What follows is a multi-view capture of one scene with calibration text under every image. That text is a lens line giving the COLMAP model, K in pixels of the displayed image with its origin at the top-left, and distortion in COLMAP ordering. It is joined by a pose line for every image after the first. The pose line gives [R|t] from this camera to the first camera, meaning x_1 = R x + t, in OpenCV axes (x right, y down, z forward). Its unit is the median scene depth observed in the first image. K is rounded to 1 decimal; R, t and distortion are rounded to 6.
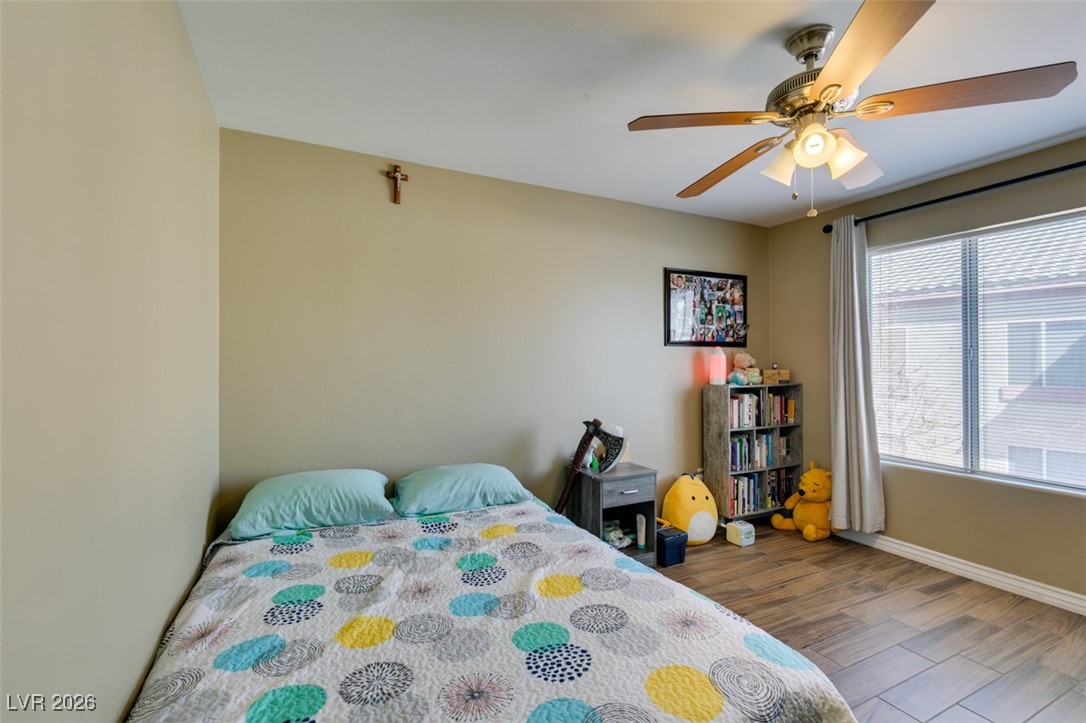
lens RADIAL K [[482.5, 0, 541.1], [0, 482.5, 364.4], [0, 0, 1]] dist [0.002482, -0.000733]
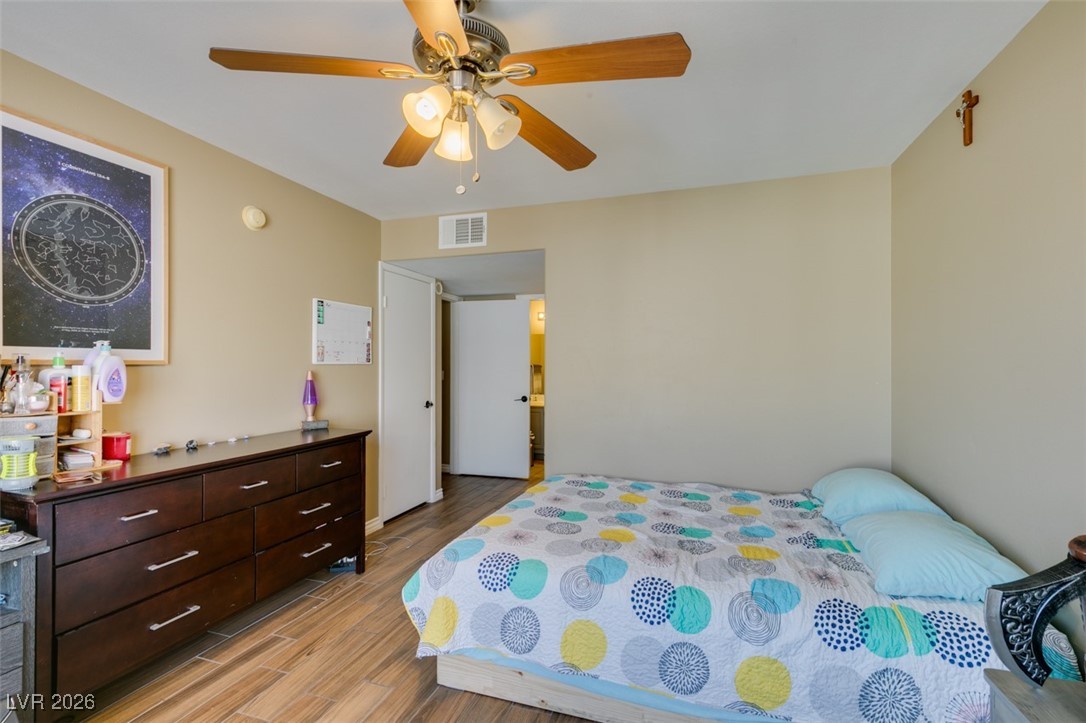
lens RADIAL K [[482.5, 0, 541.1], [0, 482.5, 364.4], [0, 0, 1]] dist [0.002482, -0.000733]
pose [[-0.706266, -0.006815, -0.707913, 1.057725], [-0.005438, 0.999976, -0.004202, 0.000020], [0.707925, 0.000881, -0.706287, 1.690668]]
